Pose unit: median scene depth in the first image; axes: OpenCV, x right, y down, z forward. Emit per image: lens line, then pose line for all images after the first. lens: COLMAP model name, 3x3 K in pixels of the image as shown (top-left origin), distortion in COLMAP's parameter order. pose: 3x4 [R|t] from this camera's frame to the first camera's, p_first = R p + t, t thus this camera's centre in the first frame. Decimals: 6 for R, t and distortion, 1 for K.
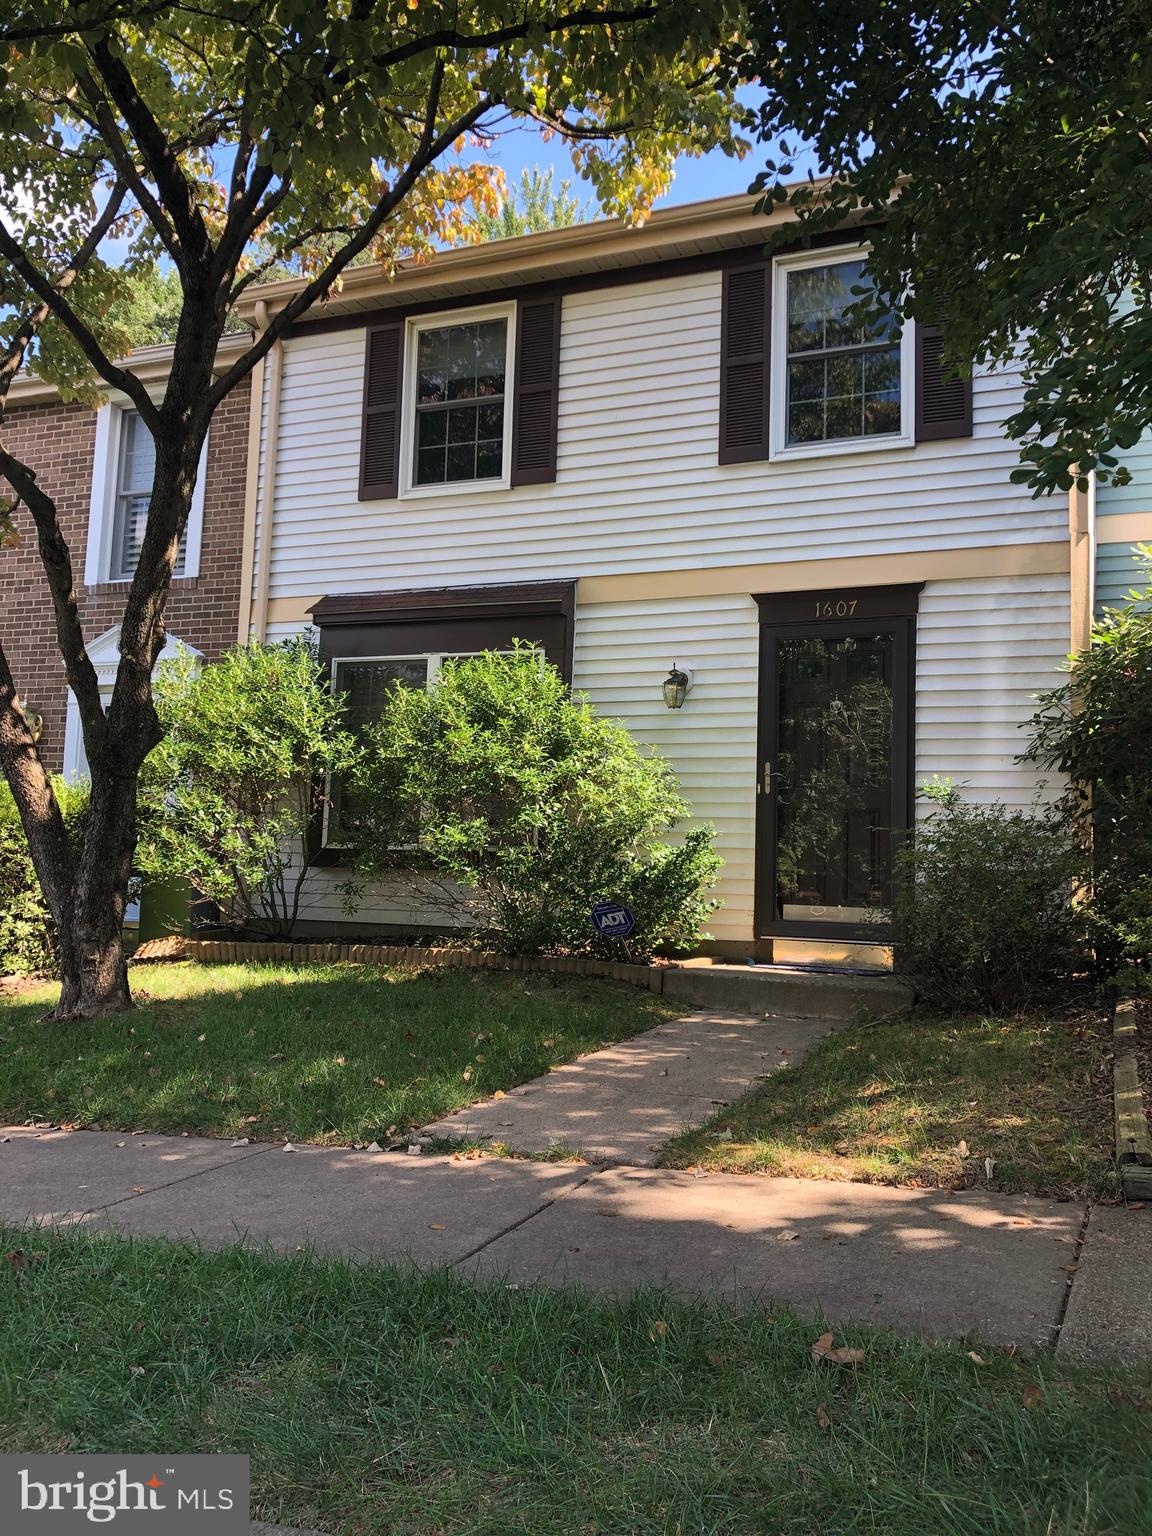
lens RADIAL K [[1251.4, 0, 575.8], [0, 1251.4, 775.6], [0, 0, 1]] dist [0.012689, -0.011596]
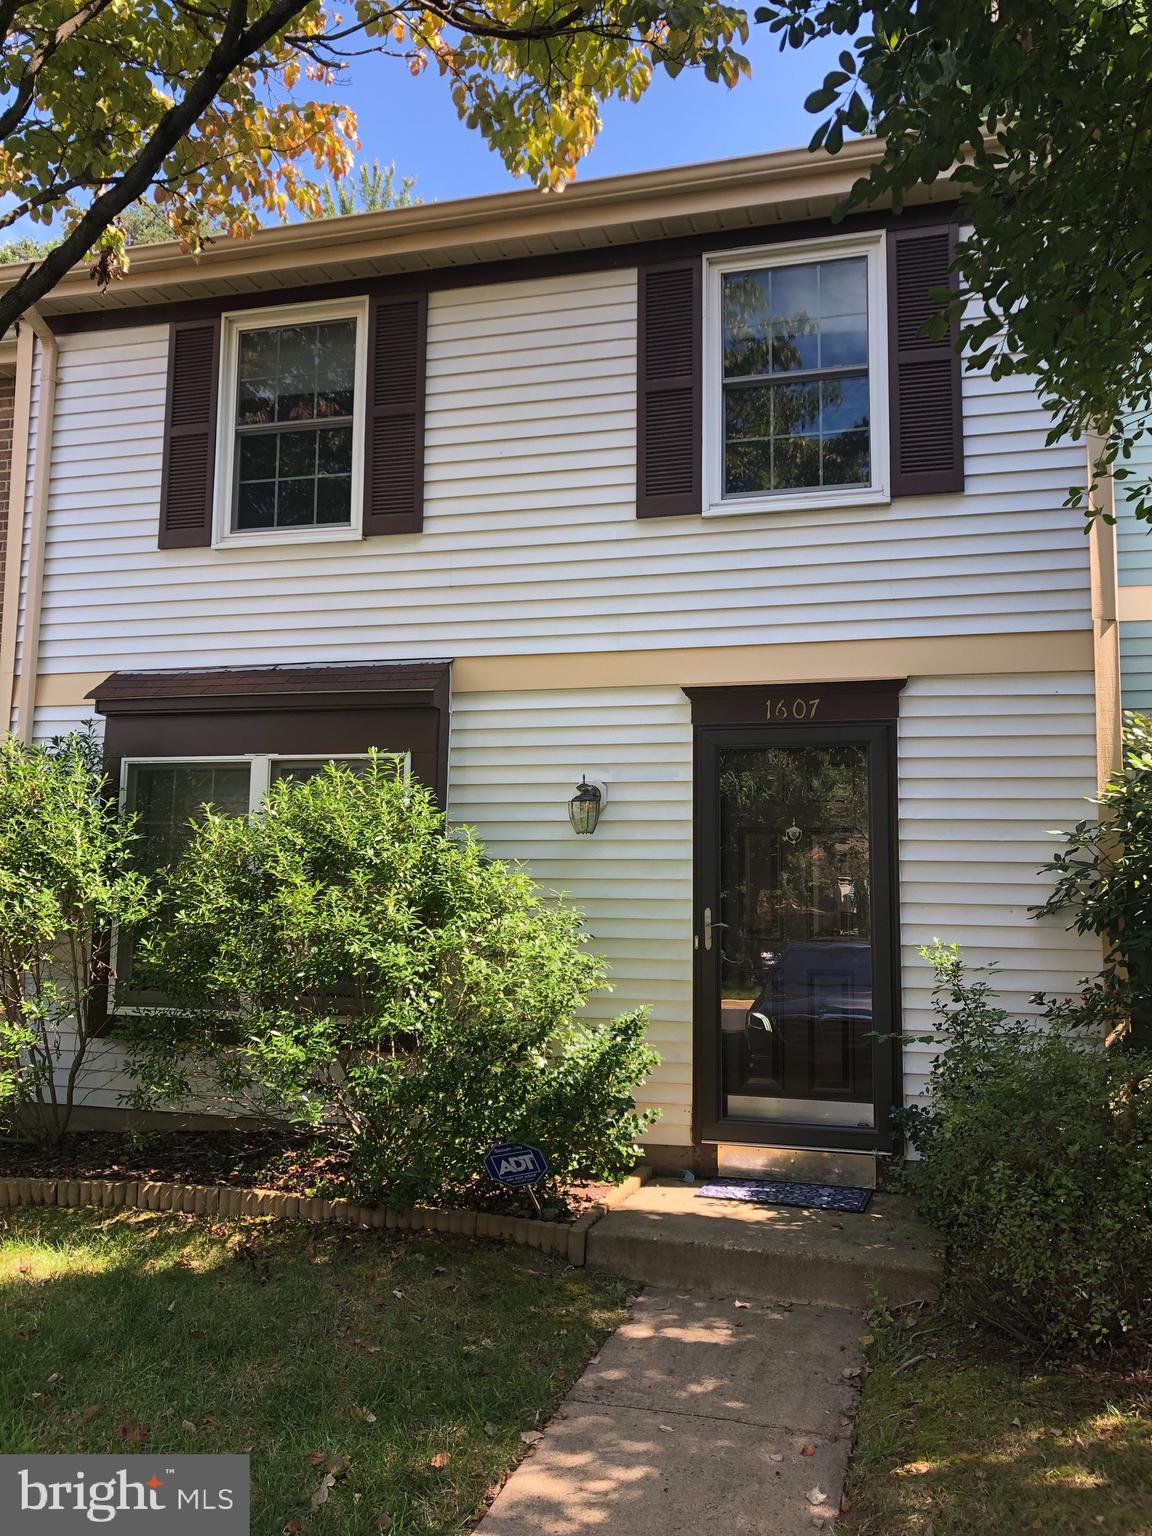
lens RADIAL K [[1251.4, 0, 583.0], [0, 1251.4, 759.6], [0, 0, 1]] dist [0.012689, -0.011596]
pose [[0.991410, -0.005712, 0.130667, -0.021069], [0.008165, 0.999800, -0.018243, -0.087067], [-0.130537, 0.019153, 0.991258, 0.246668]]
